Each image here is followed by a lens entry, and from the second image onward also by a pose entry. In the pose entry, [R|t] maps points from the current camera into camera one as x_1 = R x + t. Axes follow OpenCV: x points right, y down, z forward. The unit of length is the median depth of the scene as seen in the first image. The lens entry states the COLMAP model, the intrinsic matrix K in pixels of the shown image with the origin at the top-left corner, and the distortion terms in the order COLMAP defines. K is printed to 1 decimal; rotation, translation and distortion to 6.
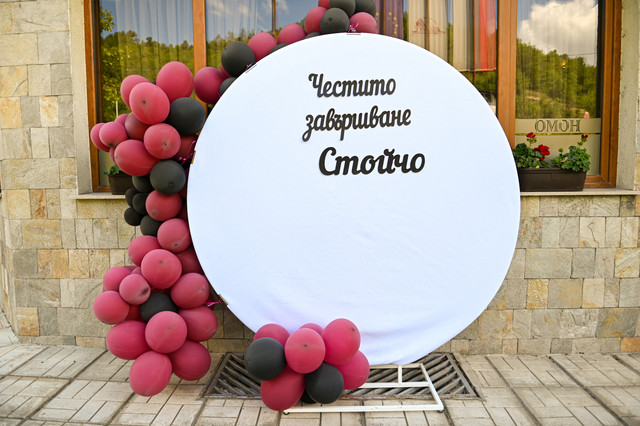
lens RADIAL K [[418.8, 0, 310.0], [0, 418.8, 219.6], [0, 0, 1]] dist [-0.032212, -0.012140]
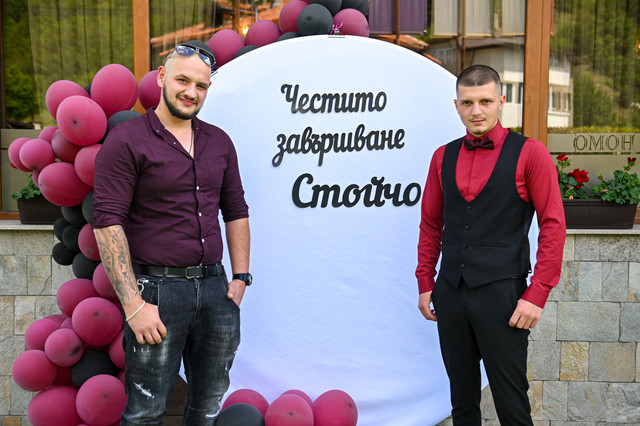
lens RADIAL K [[795.0, 0, 316.4], [0, 795.0, 207.6], [0, 0, 1]] dist [0.085328, 0.000000]
pose [[0.999359, 0.016352, 0.031862, 0.019945], [-0.015070, 0.999083, -0.040086, -0.043814], [-0.032488, 0.039581, 0.998688, -0.556054]]
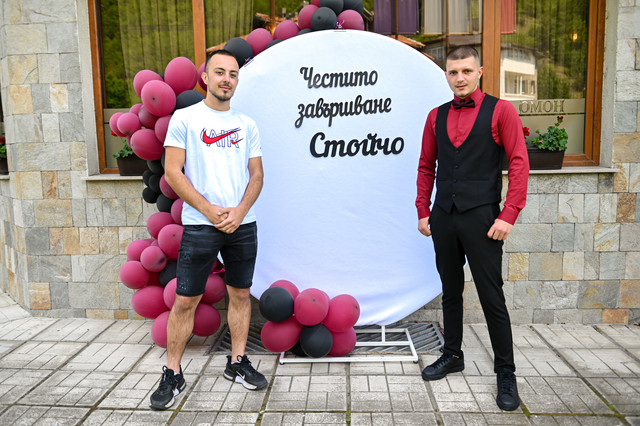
lens RADIAL K [[627.1, 0, 318.3], [0, 627.1, 229.9], [0, 0, 1]] dist [0.003006, 0.000000]
pose [[0.999828, -0.005463, -0.017751, 0.073018], [0.005957, 0.999592, 0.027923, 0.042424], [0.017591, -0.028024, 0.999452, -0.698920]]
